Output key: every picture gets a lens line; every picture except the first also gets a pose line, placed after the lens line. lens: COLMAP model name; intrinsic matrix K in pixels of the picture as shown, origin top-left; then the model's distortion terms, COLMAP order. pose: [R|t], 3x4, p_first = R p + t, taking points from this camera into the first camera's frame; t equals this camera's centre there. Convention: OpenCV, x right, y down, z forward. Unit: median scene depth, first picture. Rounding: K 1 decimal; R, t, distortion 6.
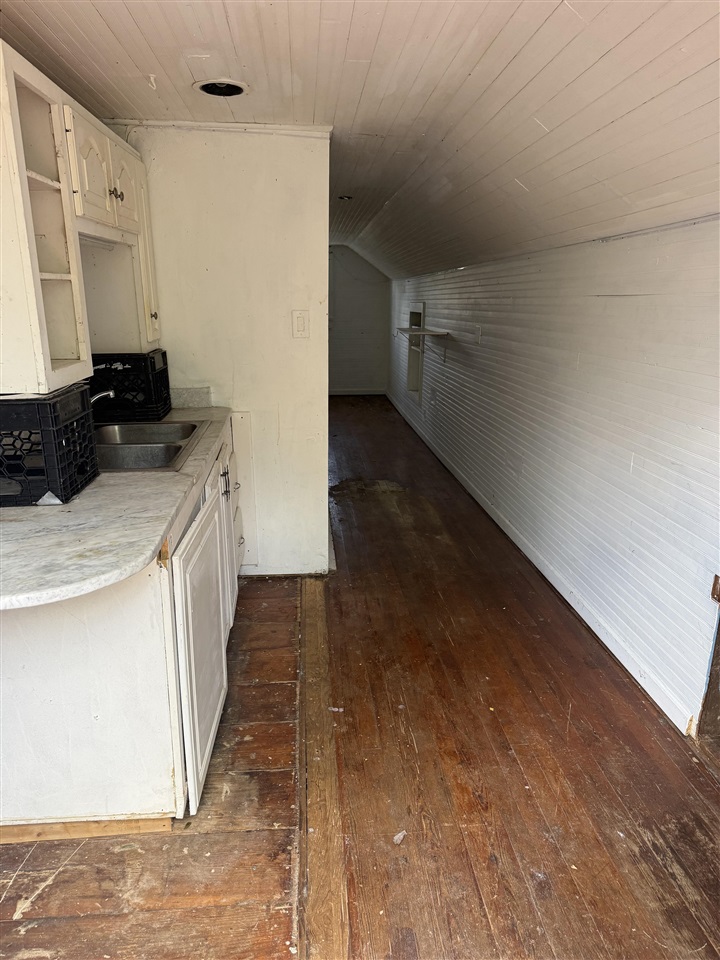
lens RADIAL K [[657.0, 0, 360.2], [0, 657.0, 481.4], [0, 0, 1]] dist [-0.005502, -0.001473]
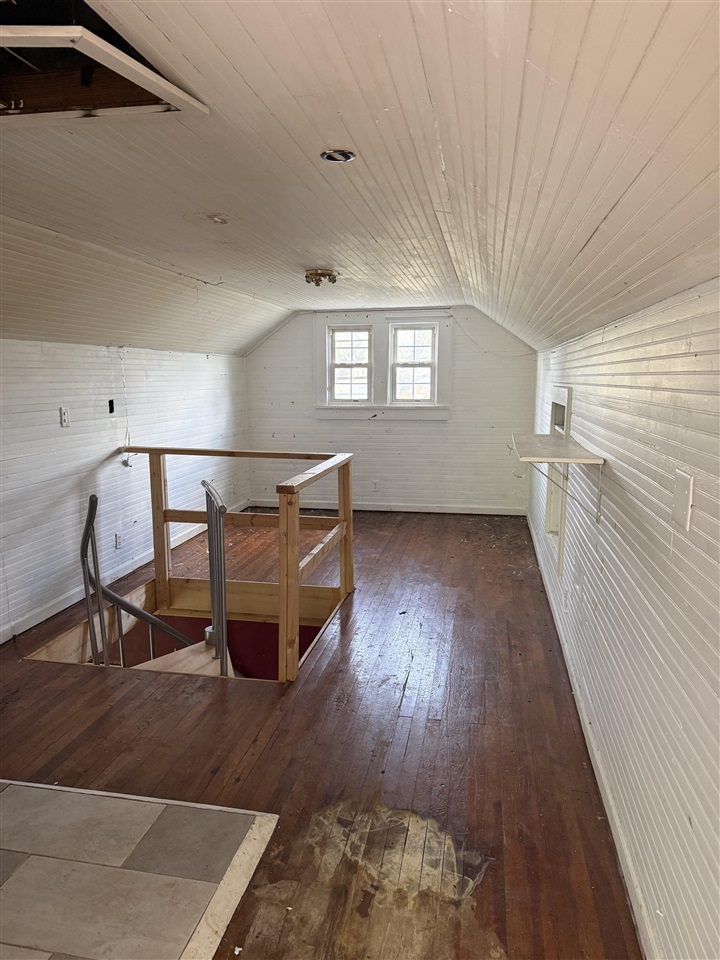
lens RADIAL K [[657.0, 0, 358.9], [0, 657.0, 479.5], [0, 0, 1]] dist [-0.005502, -0.001473]
pose [[0.963591, 0.031518, -0.265516, 0.083970], [-0.061234, 0.992649, -0.104393, -0.143956], [0.260274, 0.116851, 0.958438, 0.488967]]
